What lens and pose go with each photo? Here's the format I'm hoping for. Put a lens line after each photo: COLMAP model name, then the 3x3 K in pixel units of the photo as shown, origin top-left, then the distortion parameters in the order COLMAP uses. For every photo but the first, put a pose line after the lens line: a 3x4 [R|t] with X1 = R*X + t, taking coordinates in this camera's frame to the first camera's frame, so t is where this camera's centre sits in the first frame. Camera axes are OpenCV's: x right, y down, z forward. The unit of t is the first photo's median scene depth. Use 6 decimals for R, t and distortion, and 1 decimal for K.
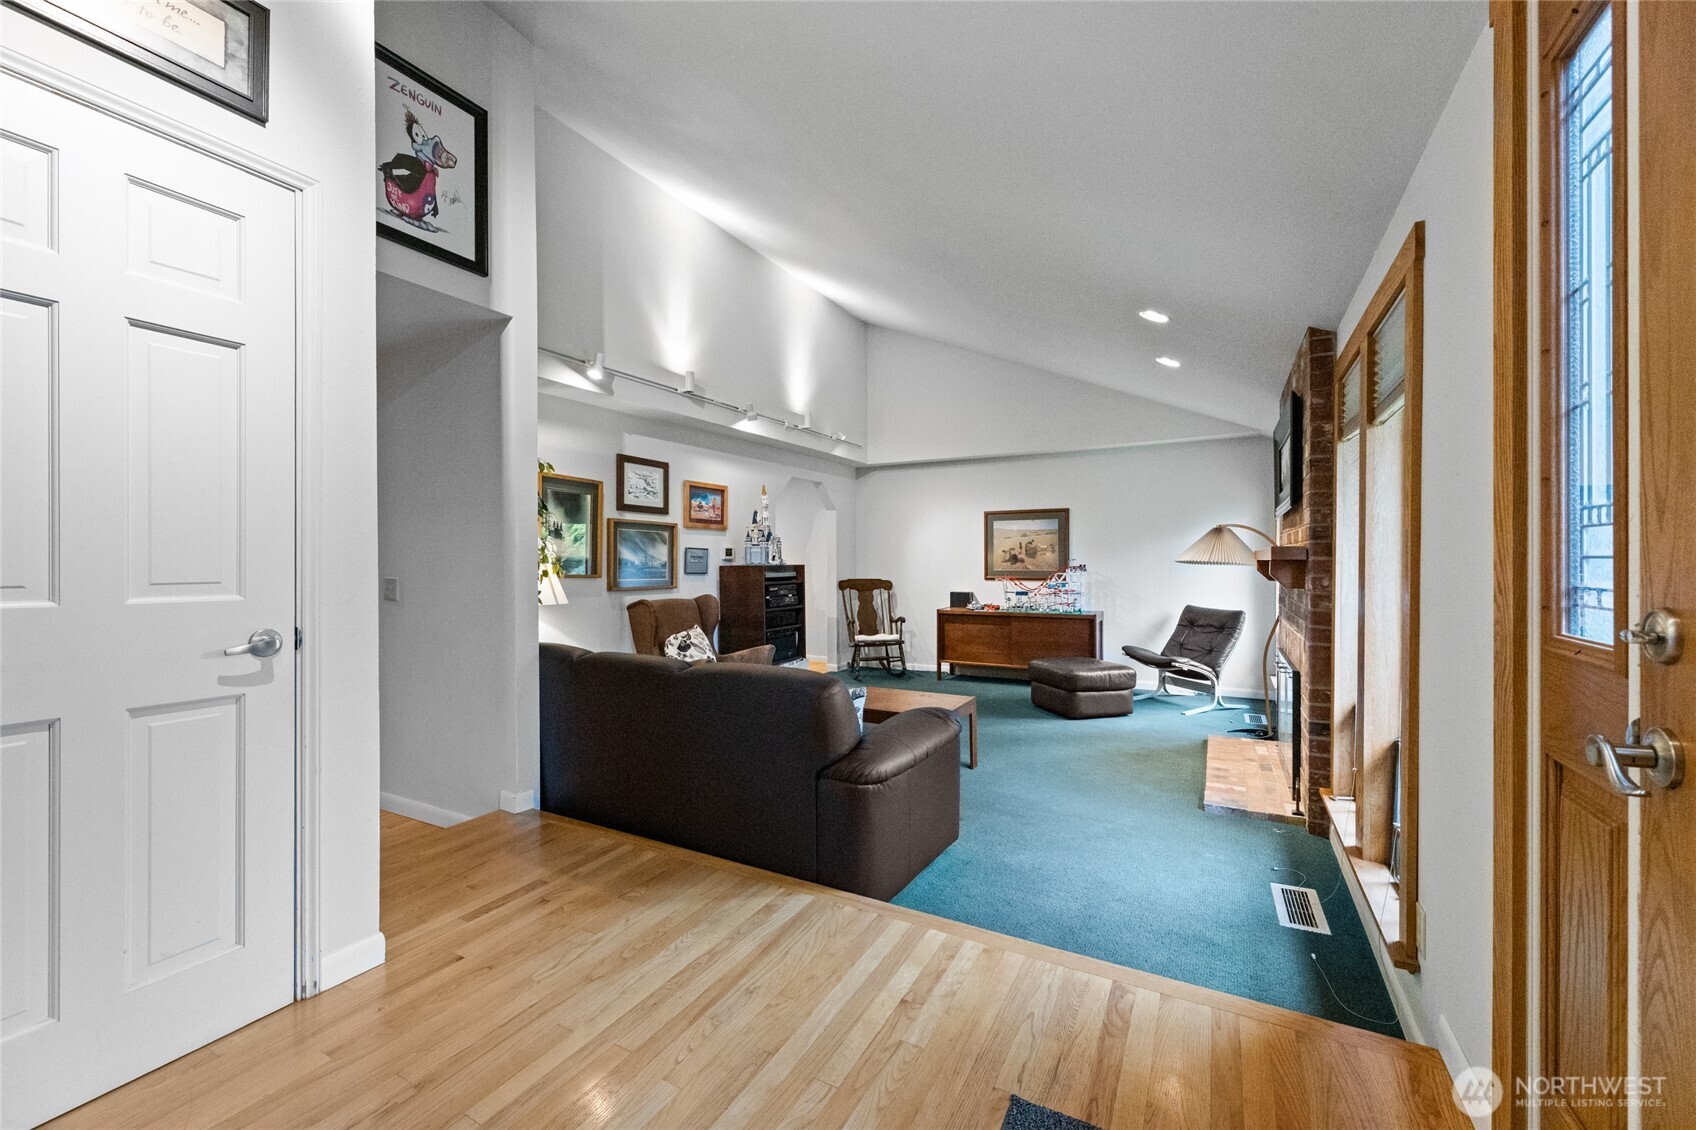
lens RADIAL K [[679.7, 0, 848.4], [0, 679.7, 547.3], [0, 0, 1]] dist [0.000861, -0.000103]
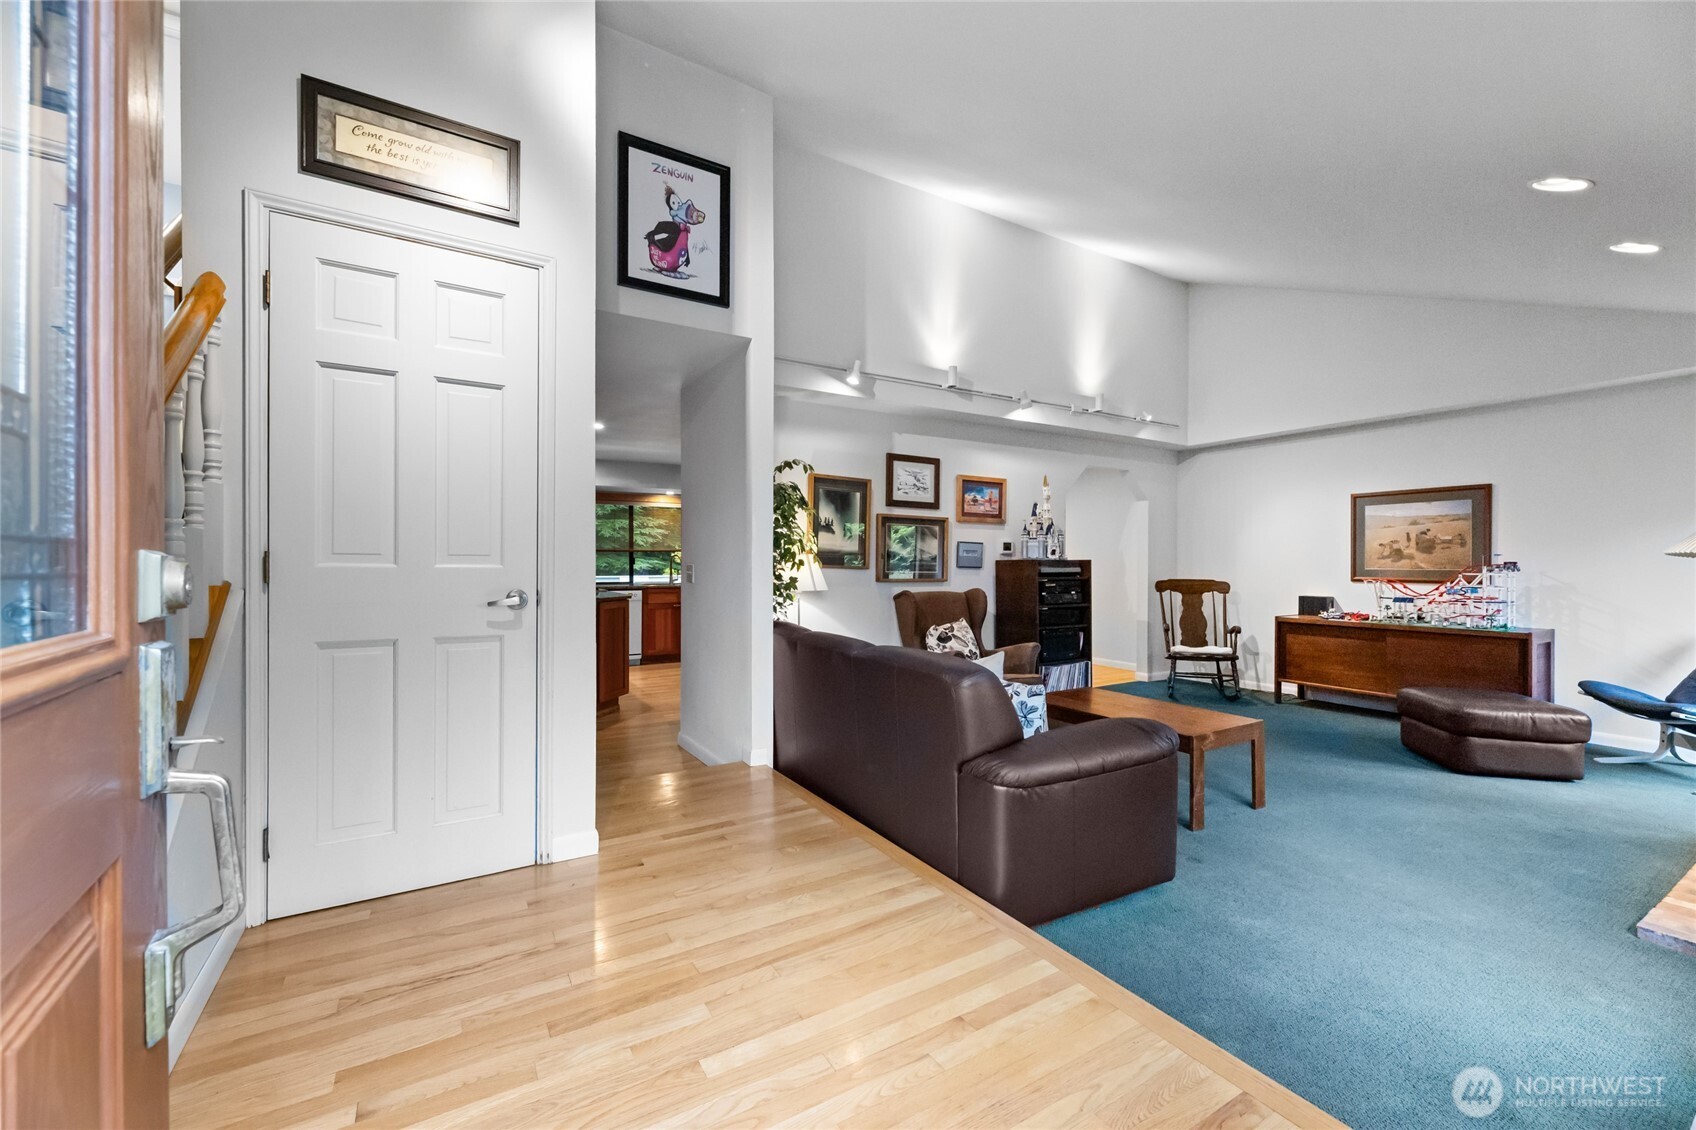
lens RADIAL K [[681.3, 0, 844.2], [0, 681.3, 550.4], [0, 0, 1]] dist [0.000367, 0.000130]
pose [[0.862270, -0.003762, -0.506434, 0.133235], [0.004115, 0.999991, -0.000422, 0.013840], [0.506432, -0.001720, 0.862278, 0.045032]]
